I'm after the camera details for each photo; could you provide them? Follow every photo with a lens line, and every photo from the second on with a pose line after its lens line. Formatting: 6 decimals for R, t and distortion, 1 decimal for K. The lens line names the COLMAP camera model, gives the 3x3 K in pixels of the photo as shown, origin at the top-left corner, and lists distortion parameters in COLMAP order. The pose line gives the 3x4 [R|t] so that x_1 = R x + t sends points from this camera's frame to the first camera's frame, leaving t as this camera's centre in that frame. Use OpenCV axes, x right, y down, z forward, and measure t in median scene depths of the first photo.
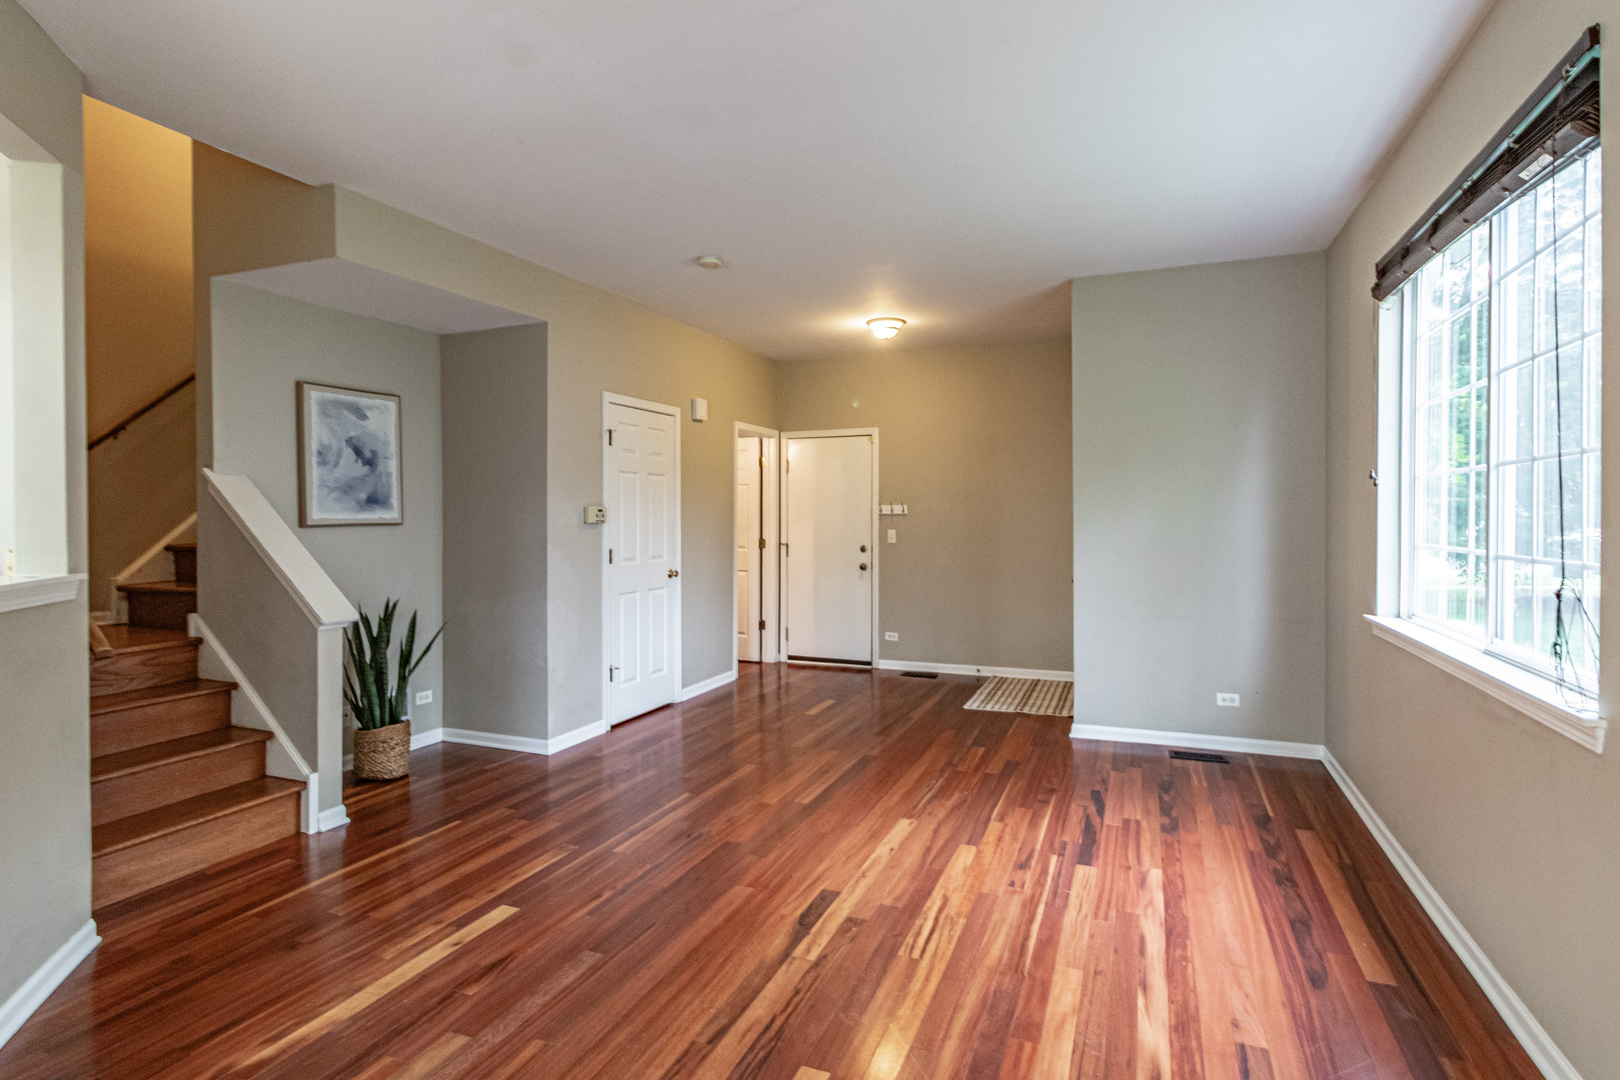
lens RADIAL K [[794.3, 0, 810.1], [0, 794.3, 533.7], [0, 0, 1]] dist [0.000000, 0.000046]
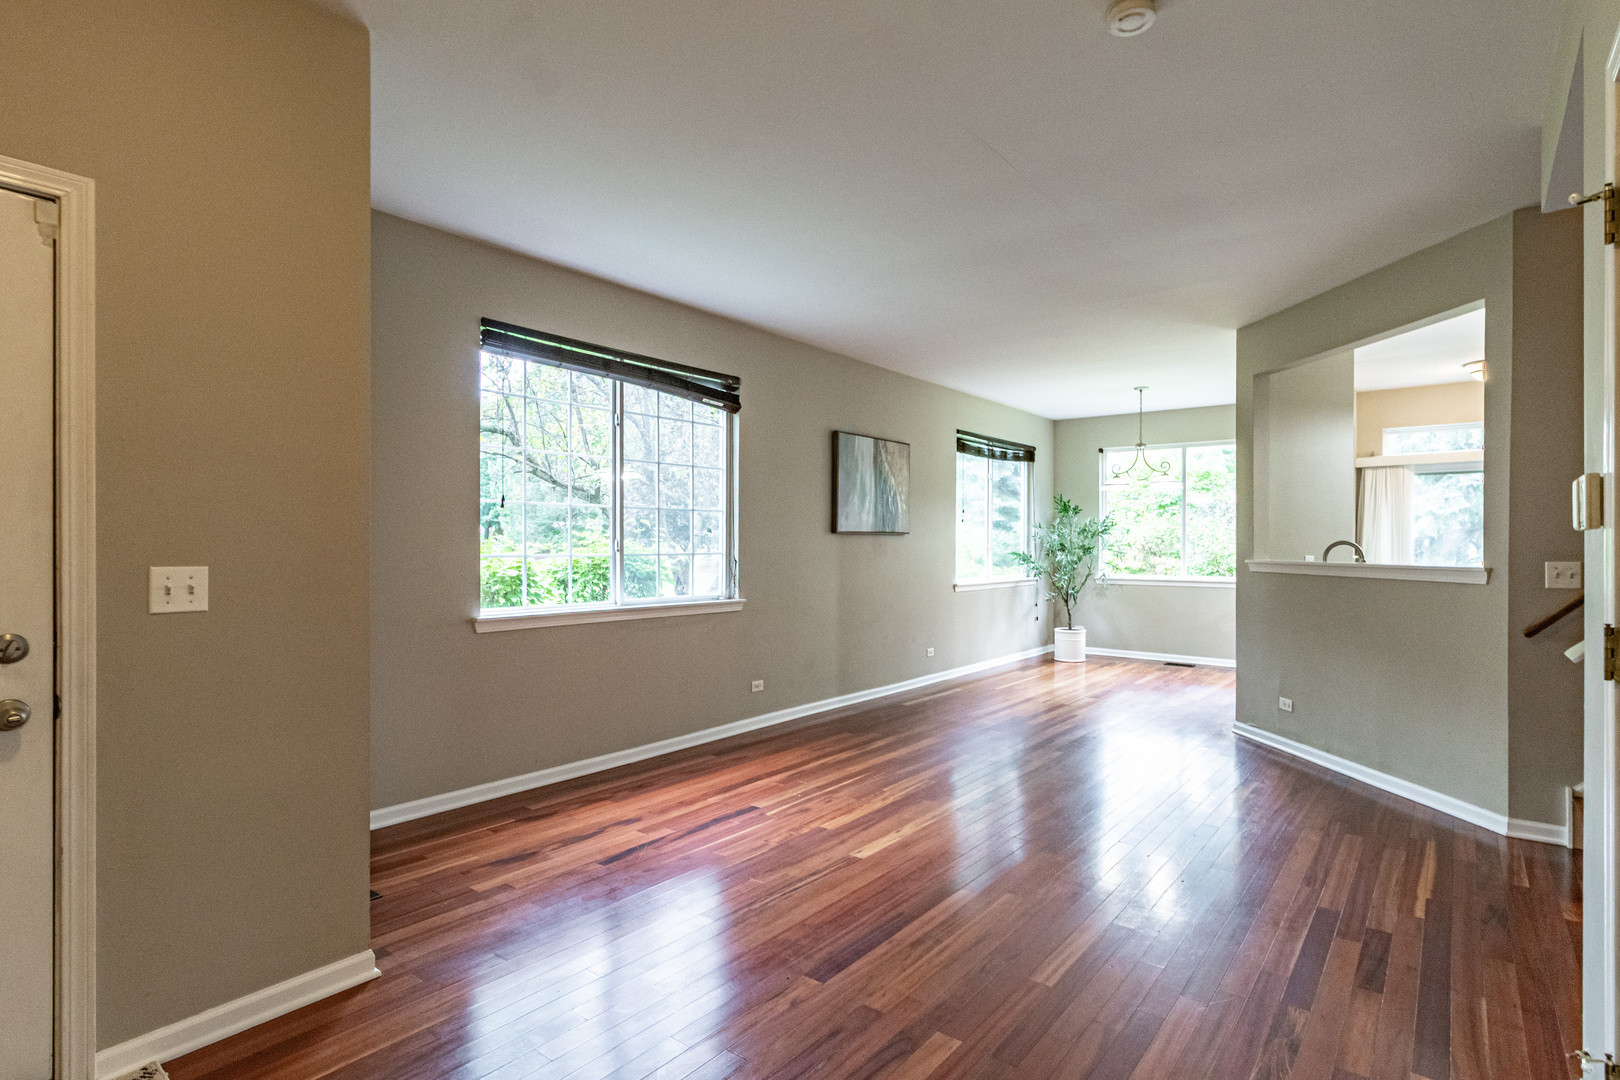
lens RADIAL K [[794.3, 0, 811.5], [0, 794.3, 543.2], [0, 0, 1]] dist [0.000000, 0.000046]
pose [[-0.957533, 0.000880, 0.288321, -0.100292], [0.004833, 0.999904, 0.012996, -0.020469], [-0.288282, 0.013838, -0.957446, 2.040055]]
